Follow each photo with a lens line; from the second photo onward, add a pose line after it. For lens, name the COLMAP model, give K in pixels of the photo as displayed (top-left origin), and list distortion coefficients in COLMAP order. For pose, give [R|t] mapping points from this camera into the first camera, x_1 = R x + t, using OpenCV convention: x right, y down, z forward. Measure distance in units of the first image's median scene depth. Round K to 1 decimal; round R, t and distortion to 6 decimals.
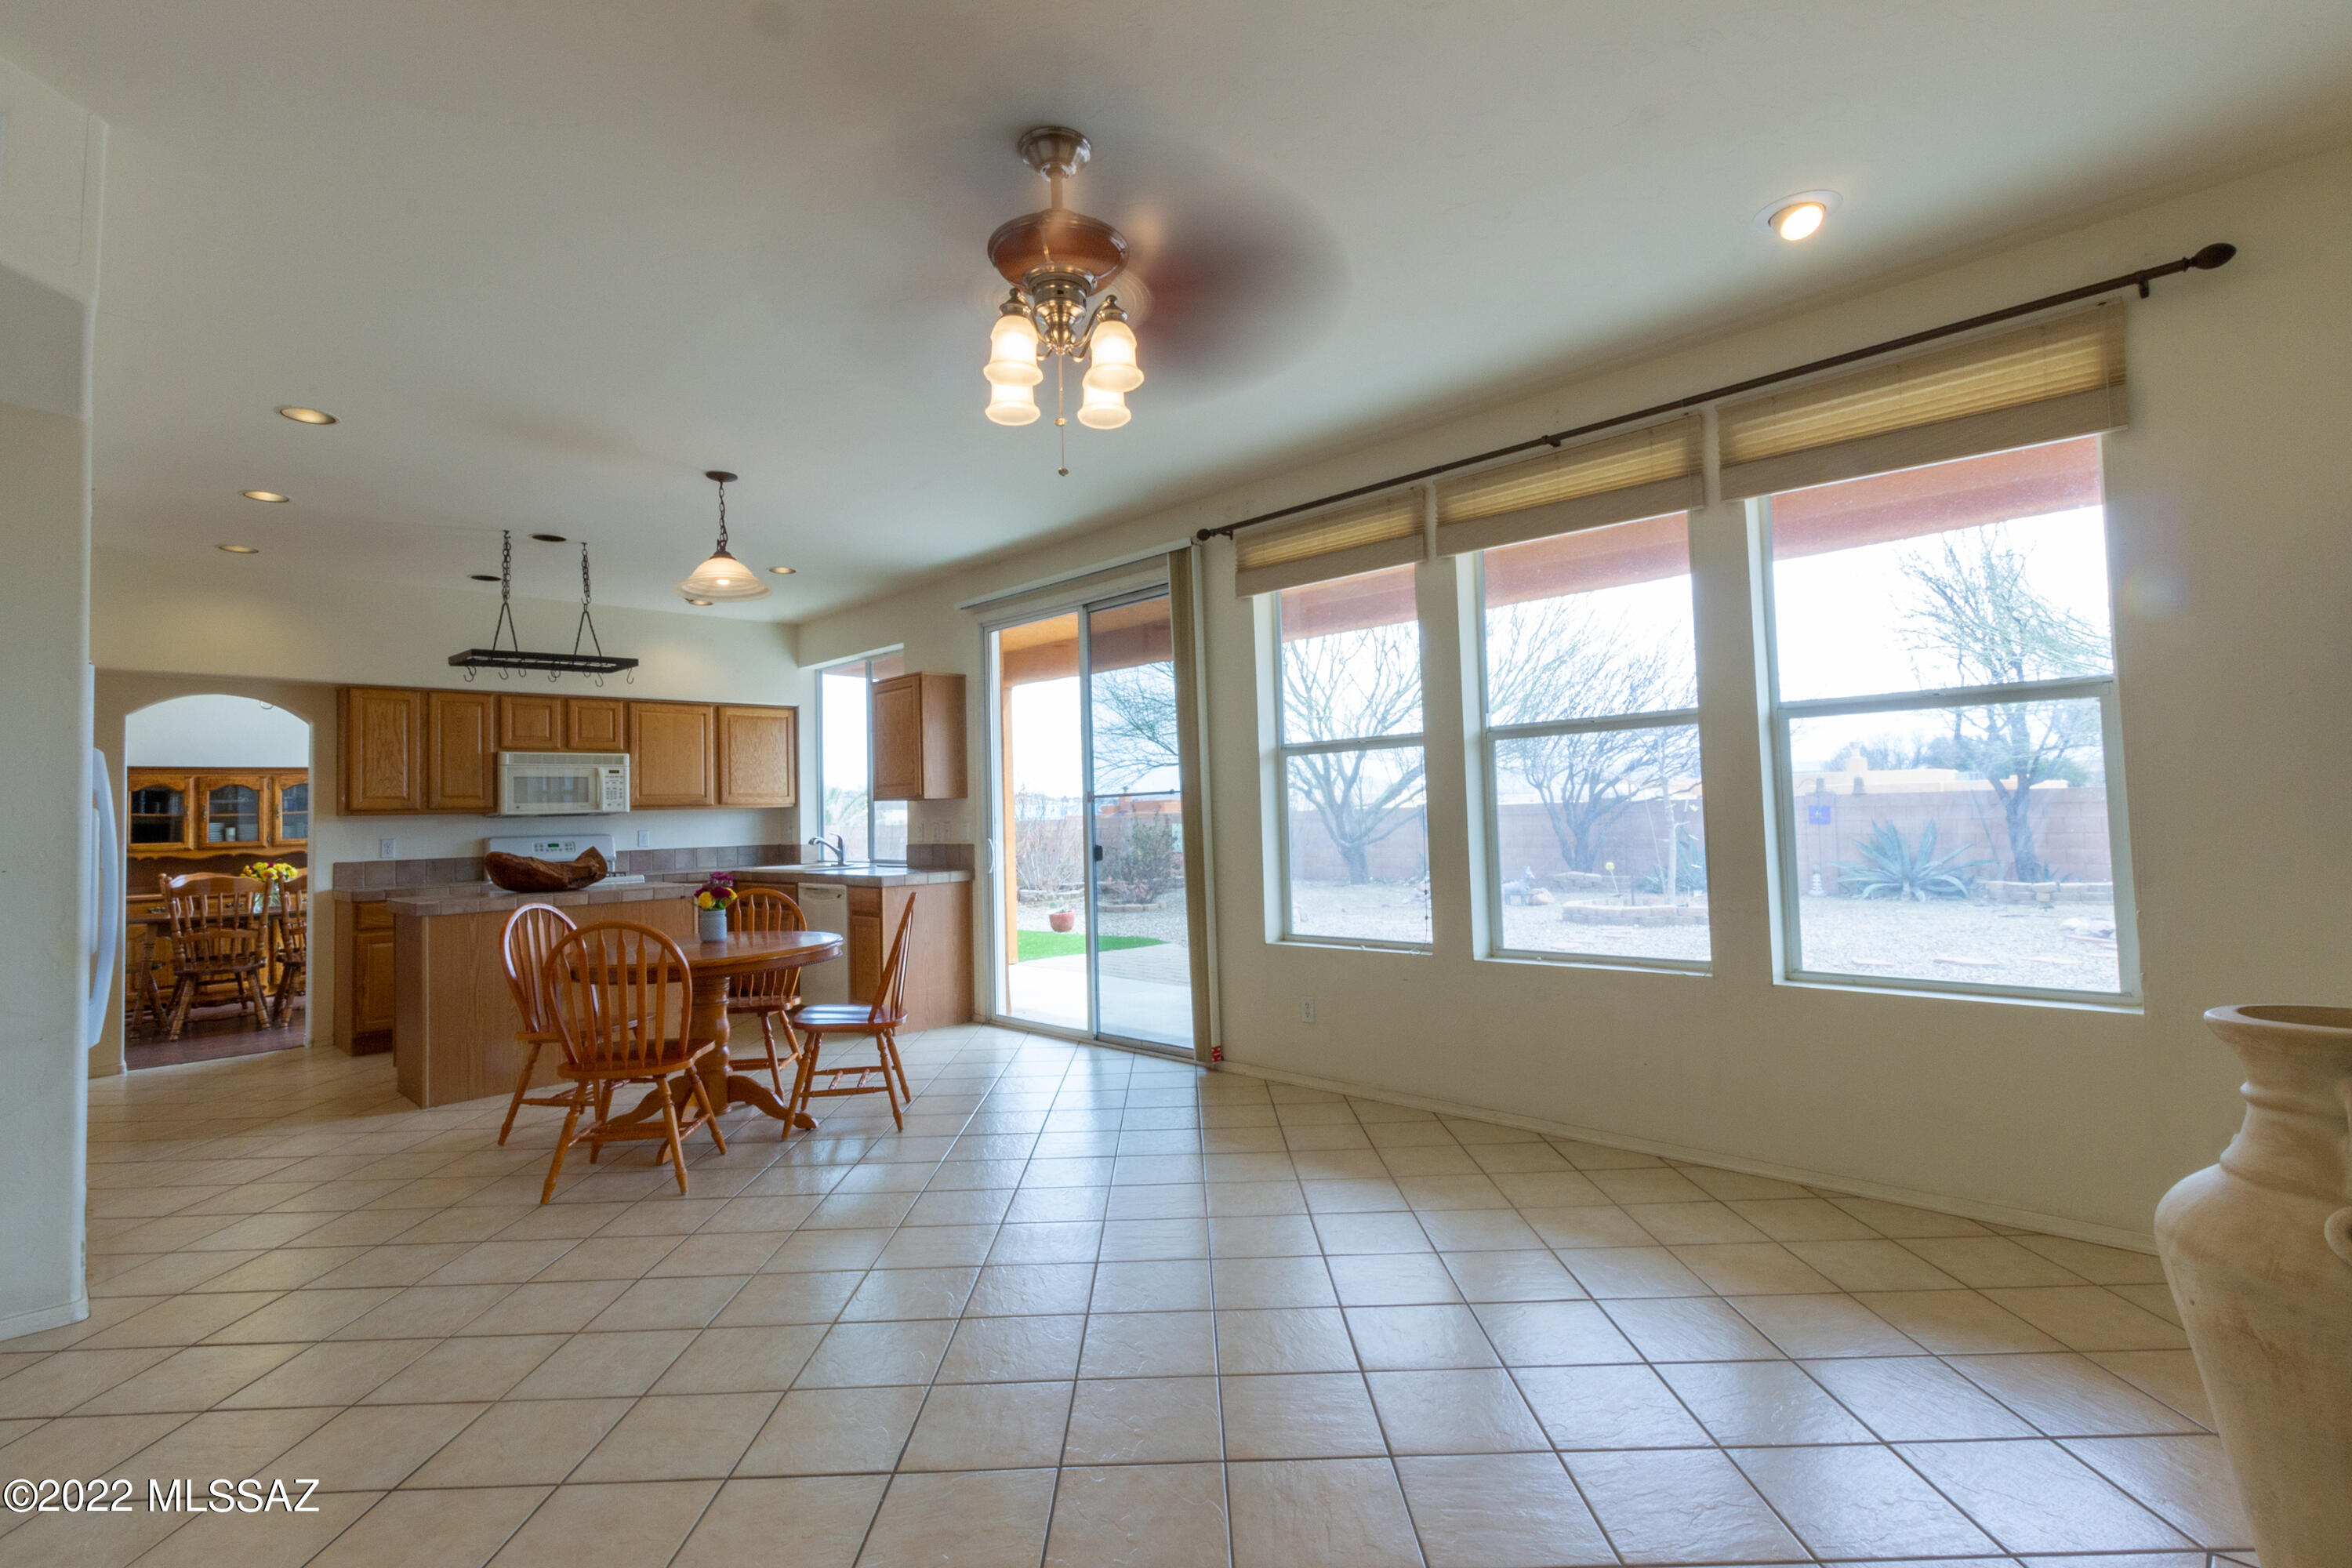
lens RADIAL K [[1071.6, 0, 1177.9], [0, 1071.6, 775.2], [0, 0, 1]] dist [0.001265, 0.000050]
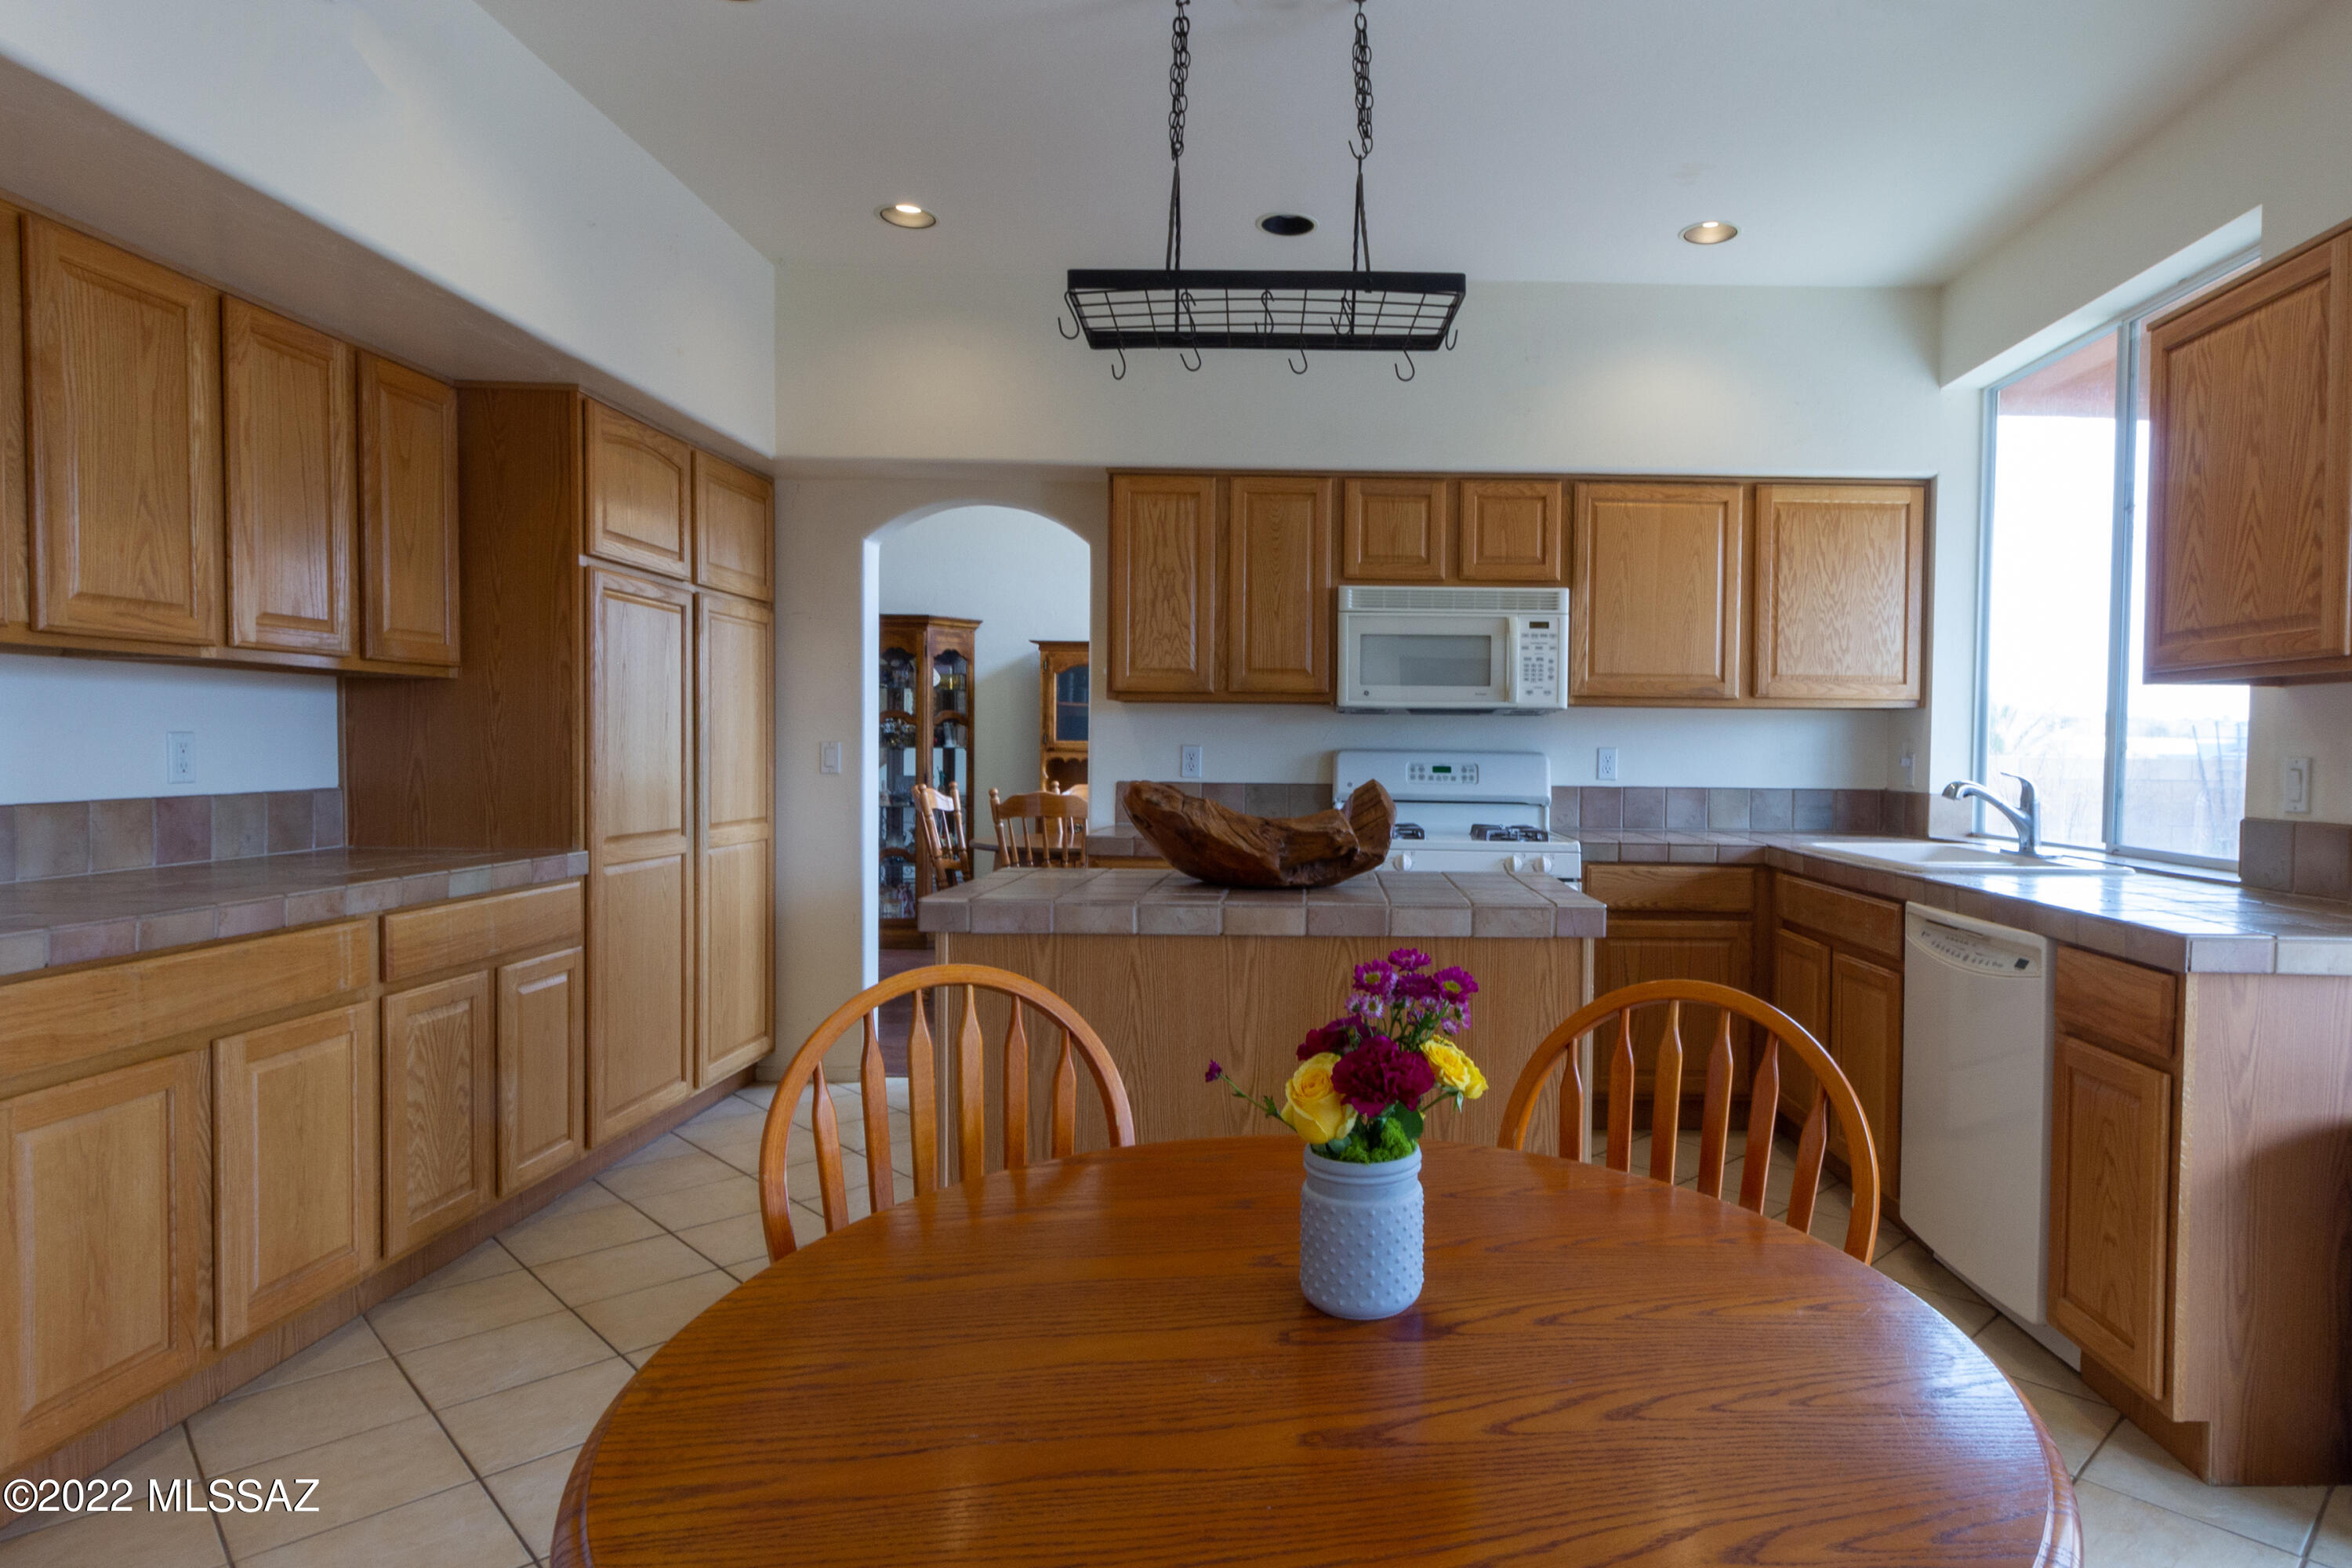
lens RADIAL K [[1721.6, 0, 1177.5], [0, 1721.6, 790.2], [0, 0, 1]] dist [0.013721, 0.000858]
pose [[0.725184, 0.054803, -0.686371, -0.105037], [-0.006266, 0.997312, 0.073010, 0.016003], [0.688527, -0.048644, 0.723578, 0.323368]]
